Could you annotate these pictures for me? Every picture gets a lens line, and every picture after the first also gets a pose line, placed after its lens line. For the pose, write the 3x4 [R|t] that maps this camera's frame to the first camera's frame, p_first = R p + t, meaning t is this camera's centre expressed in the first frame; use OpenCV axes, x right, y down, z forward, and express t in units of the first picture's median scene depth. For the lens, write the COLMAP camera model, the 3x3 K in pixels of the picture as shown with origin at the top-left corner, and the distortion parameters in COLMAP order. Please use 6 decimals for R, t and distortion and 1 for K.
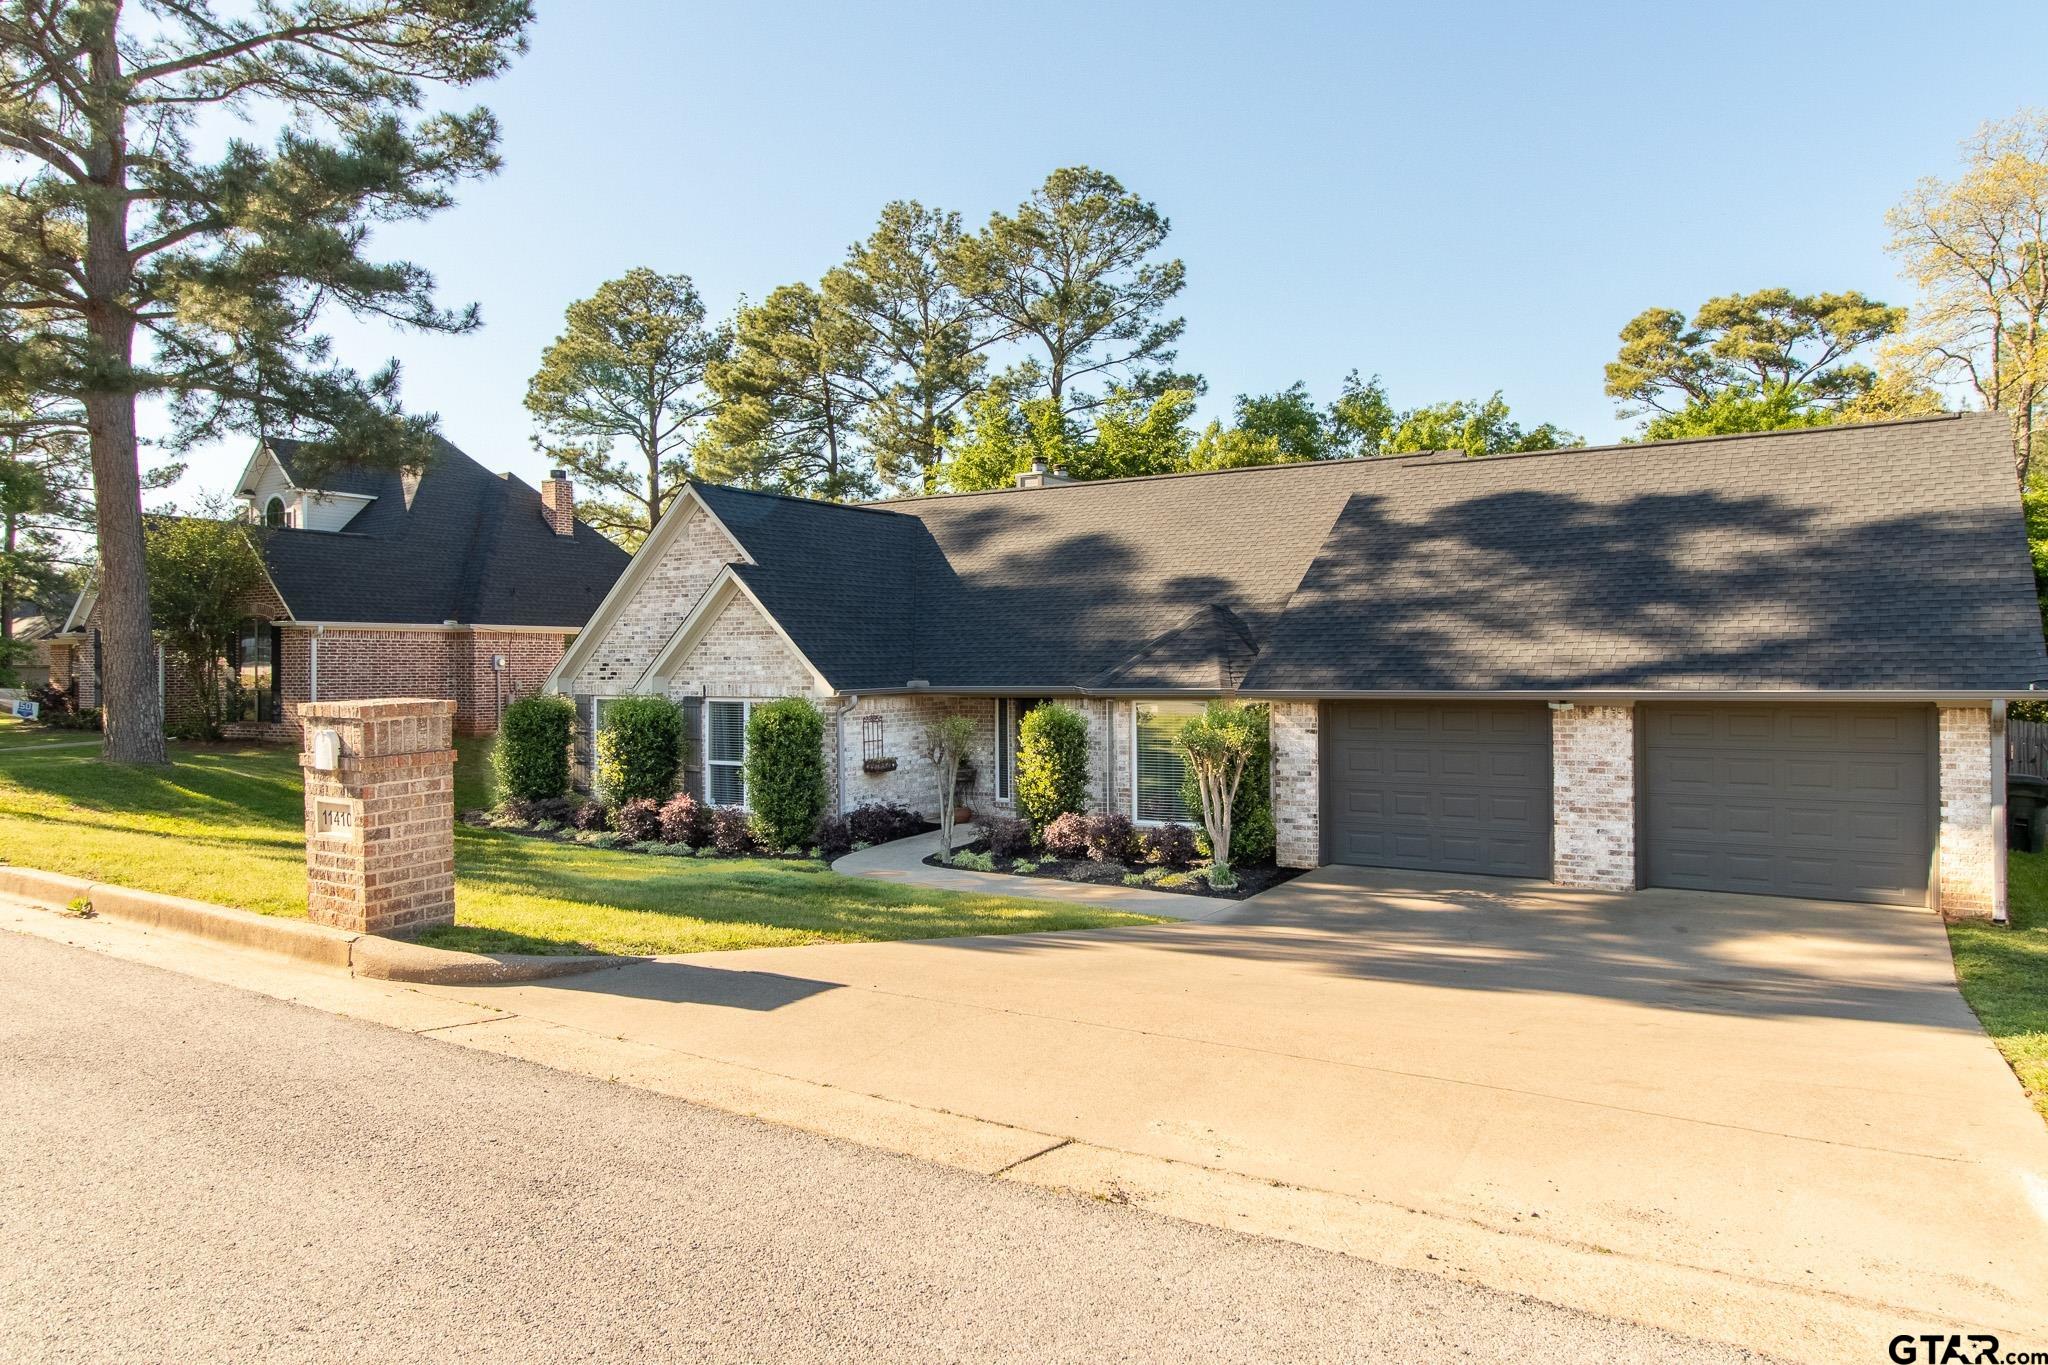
lens RADIAL K [[1325.9, 0, 1057.7], [0, 1325.9, 672.1], [0, 0, 1]] dist [0.000692, -0.000534]
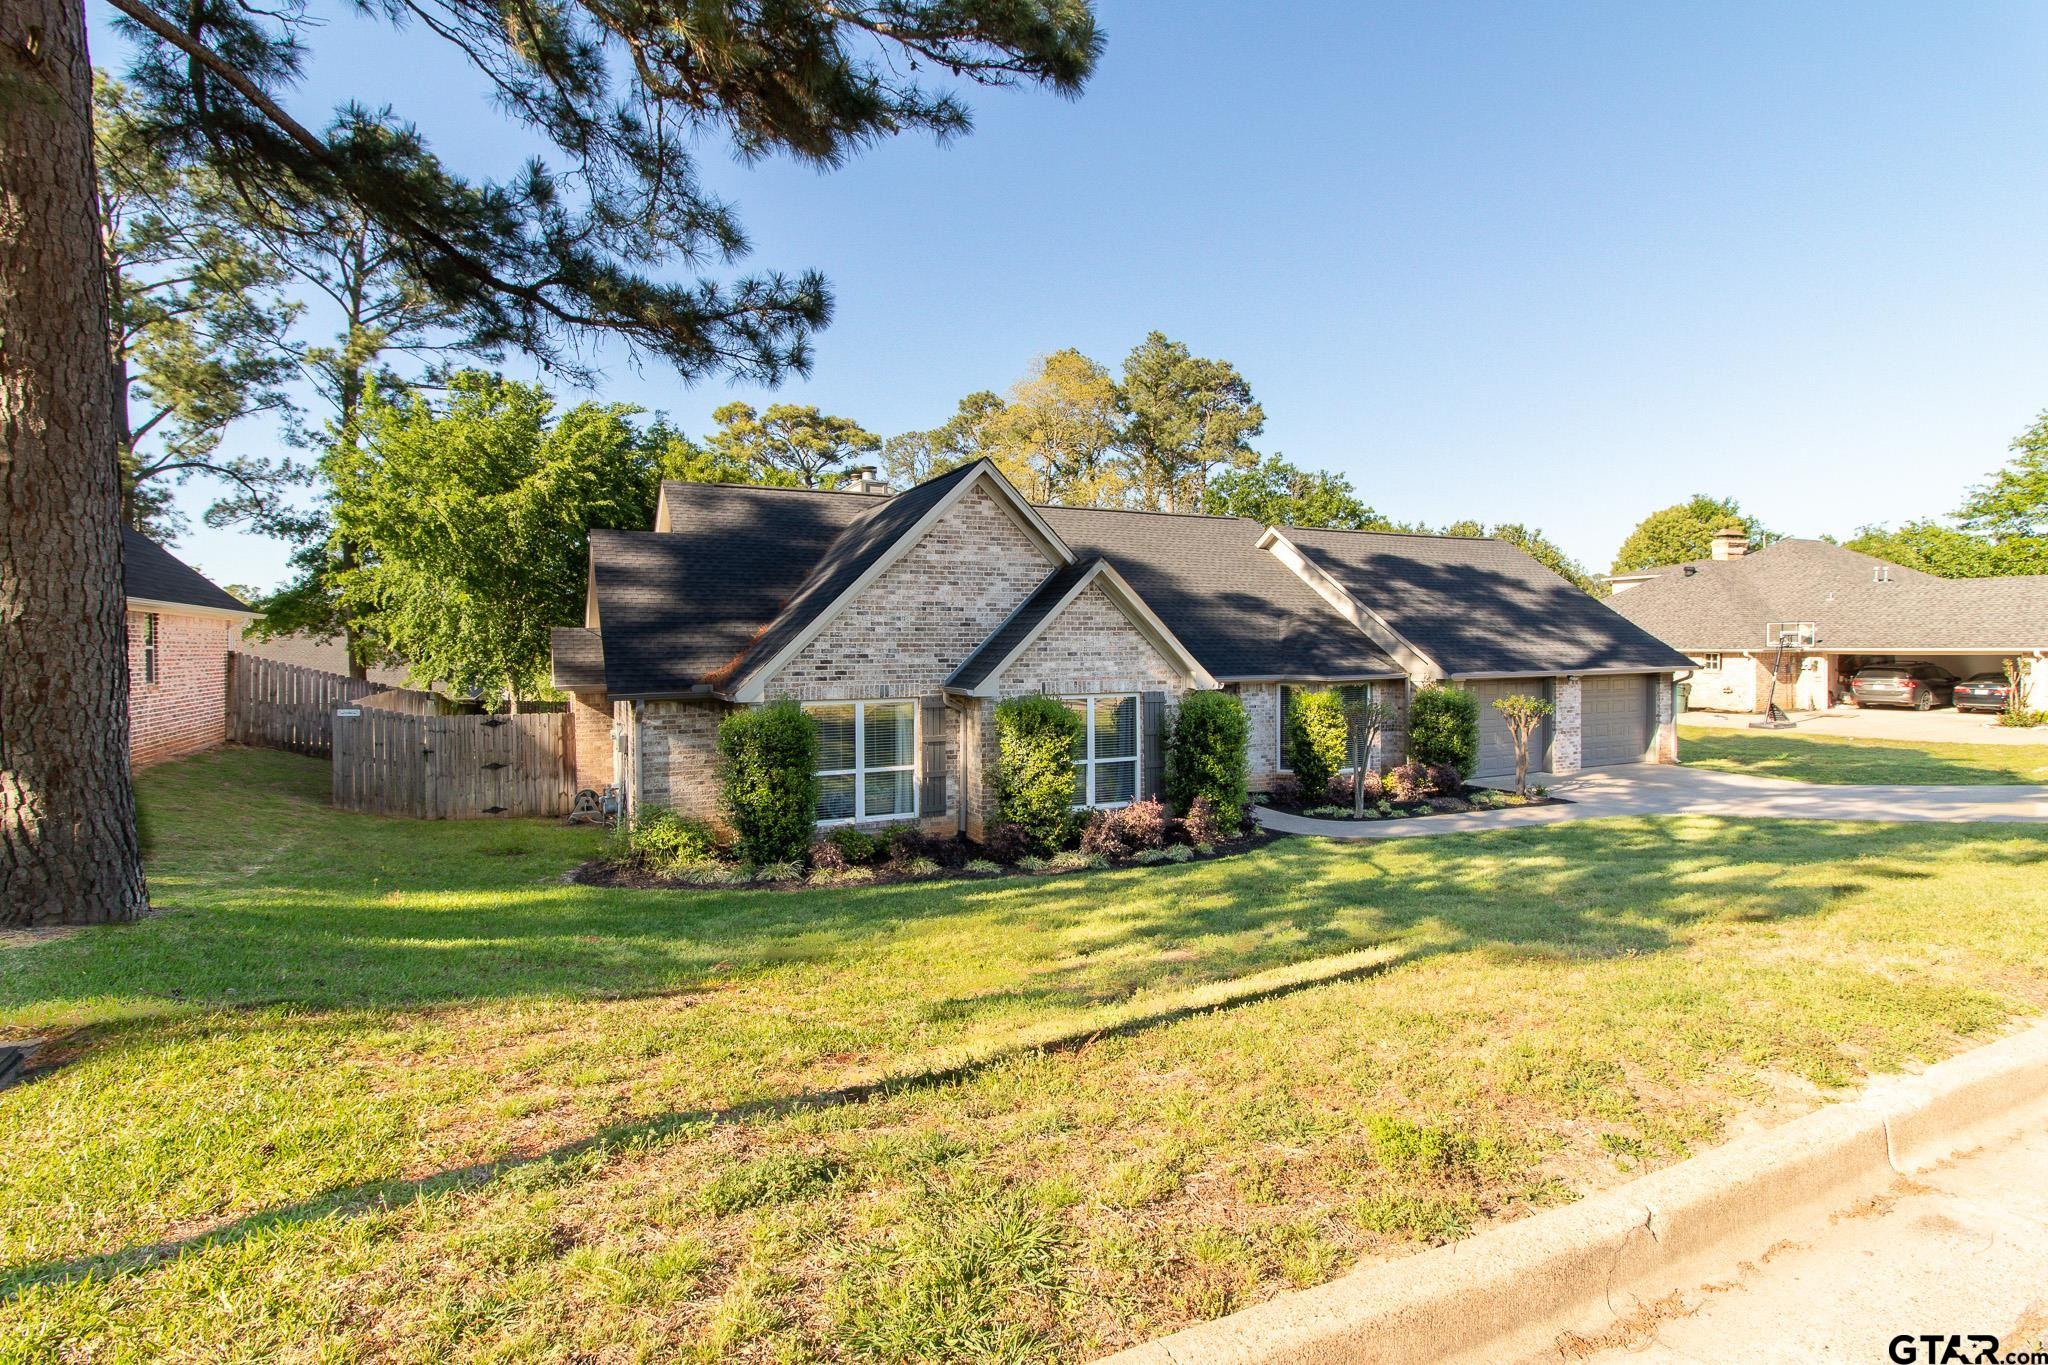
lens RADIAL K [[953.9, 0, 1018.8], [0, 953.9, 662.9], [0, 0, 1]] dist [-0.000531, 0.000265]
pose [[0.544041, -0.012890, 0.838959, -0.850969], [0.006420, 0.999917, 0.011200, -0.012041], [-0.839034, -0.000707, 0.544079, 0.657080]]
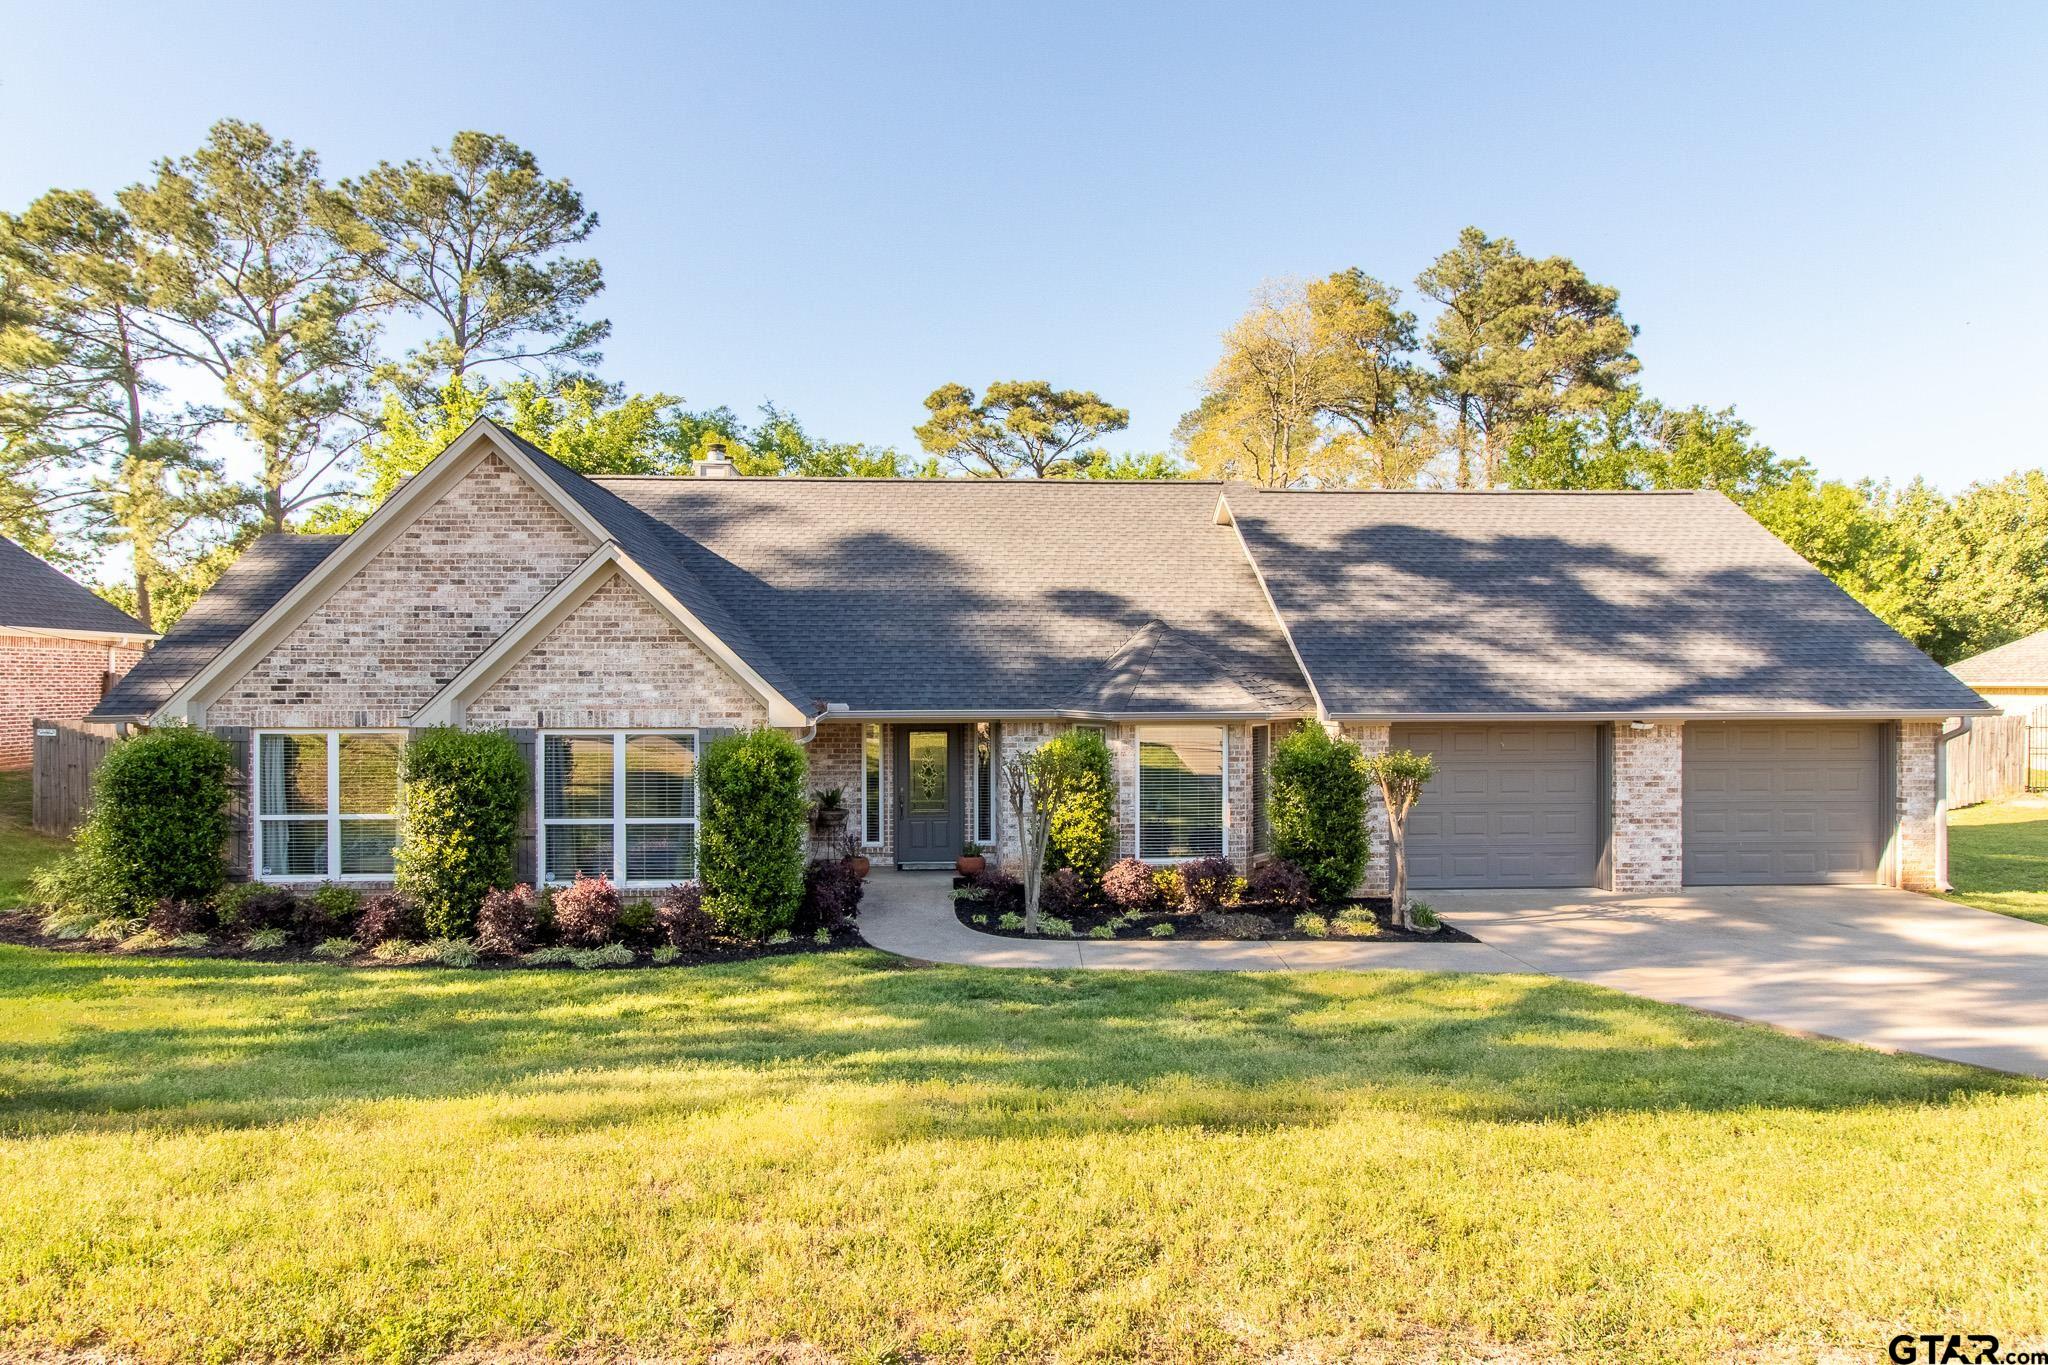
lens RADIAL K [[1185.8, 0, 986.3], [0, 1185.8, 691.2], [0, 0, 1]] dist [0.000427, 0.000126]
pose [[0.827921, -0.000329, 0.560845, -0.427570], [-0.001566, 0.999995, 0.002898, -0.003289], [-0.560843, -0.003277, 0.827916, 0.356694]]
